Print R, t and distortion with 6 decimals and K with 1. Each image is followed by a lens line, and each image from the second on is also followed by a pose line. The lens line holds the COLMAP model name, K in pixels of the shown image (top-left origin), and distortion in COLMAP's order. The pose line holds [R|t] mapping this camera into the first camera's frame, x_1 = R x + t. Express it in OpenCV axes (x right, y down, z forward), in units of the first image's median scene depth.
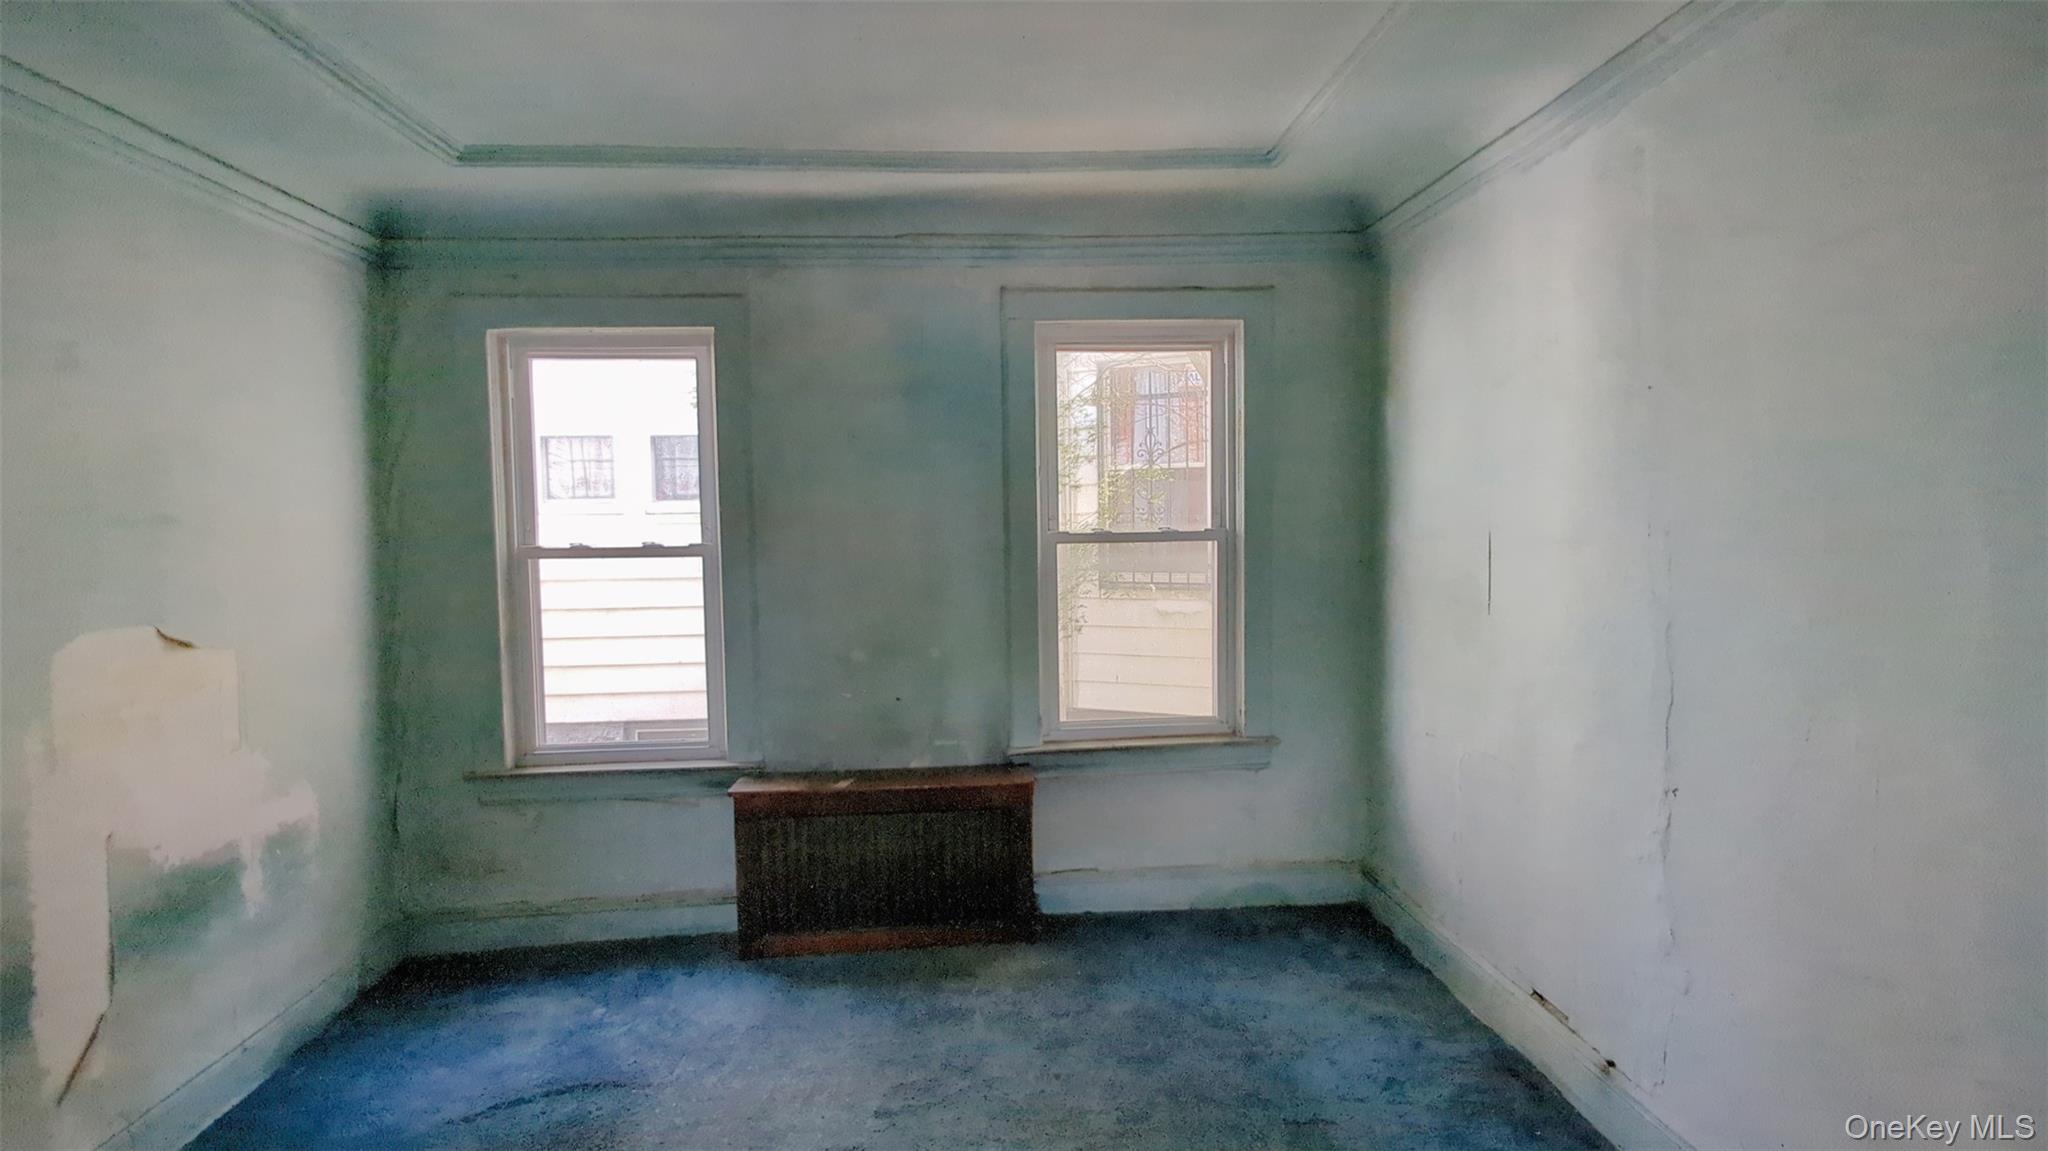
lens RADIAL K [[938.6, 0, 1039.4], [0, 938.6, 576.9], [0, 0, 1]] dist [-0.003195, 0.000263]
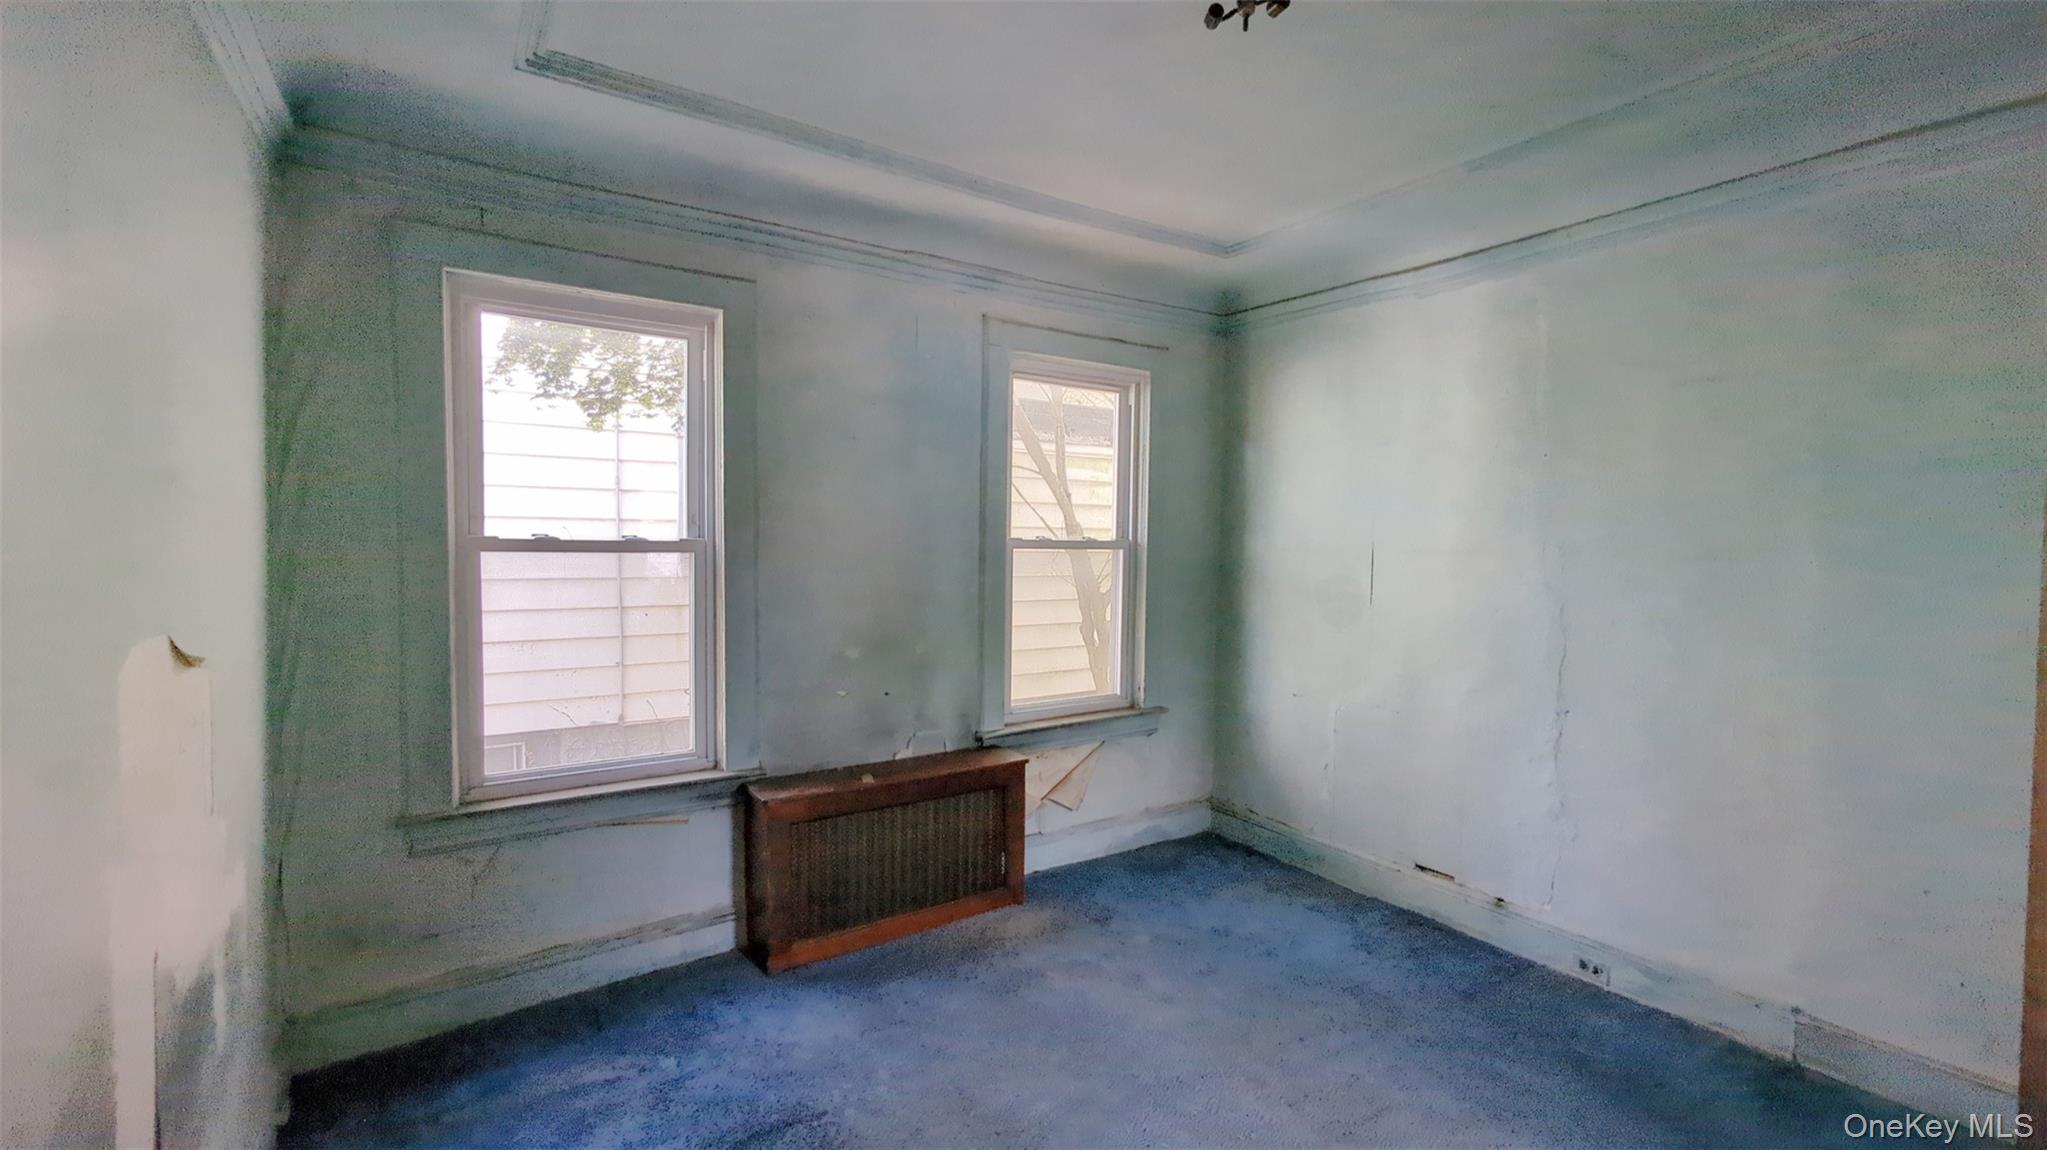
lens RADIAL K [[828.8, 0, 1023.5], [0, 828.8, 575.0], [0, 0, 1]] dist [0.001280, 0.000186]
pose [[0.877946, 0.008863, 0.478678, -0.468043], [-0.003533, 0.999921, -0.012034, 0.009329], [-0.478747, 0.008874, 0.877908, 0.123974]]
